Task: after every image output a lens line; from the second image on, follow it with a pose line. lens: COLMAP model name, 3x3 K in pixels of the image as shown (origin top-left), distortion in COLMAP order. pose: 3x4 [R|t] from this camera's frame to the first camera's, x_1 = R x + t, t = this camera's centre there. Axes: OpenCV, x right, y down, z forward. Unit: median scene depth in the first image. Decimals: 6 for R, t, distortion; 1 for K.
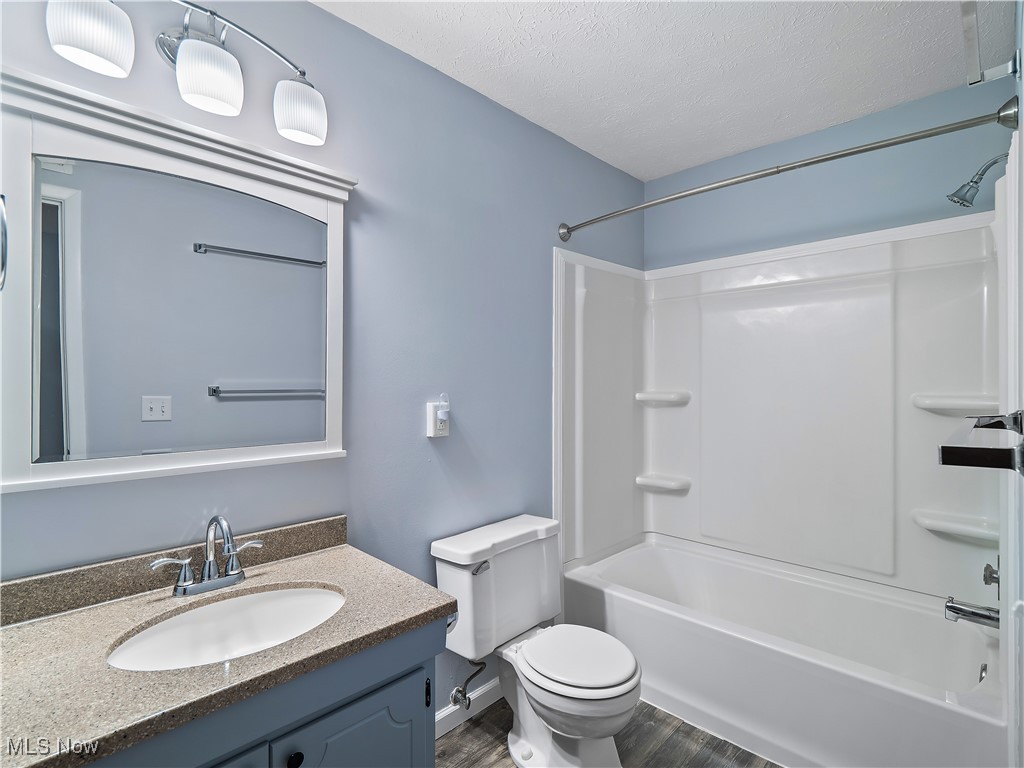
lens RADIAL K [[495.0, 0, 513.7], [0, 495.0, 380.1], [0, 0, 1]] dist [0.000848, -0.000569]
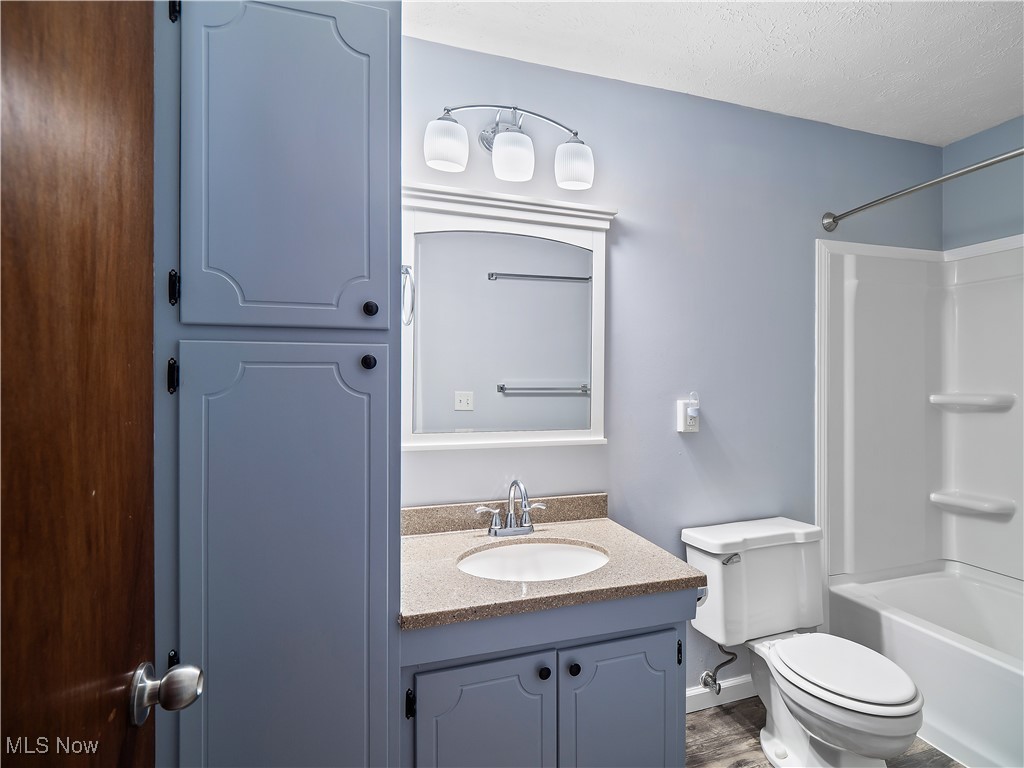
lens RADIAL K [[495.0, 0, 513.7], [0, 495.0, 380.1], [0, 0, 1]] dist [0.000848, -0.000569]
pose [[0.883575, 0.000857, -0.468288, 0.017123], [-0.000660, 1.000000, 0.000584, 0.000970], [0.468288, -0.000207, 0.883576, -0.138212]]
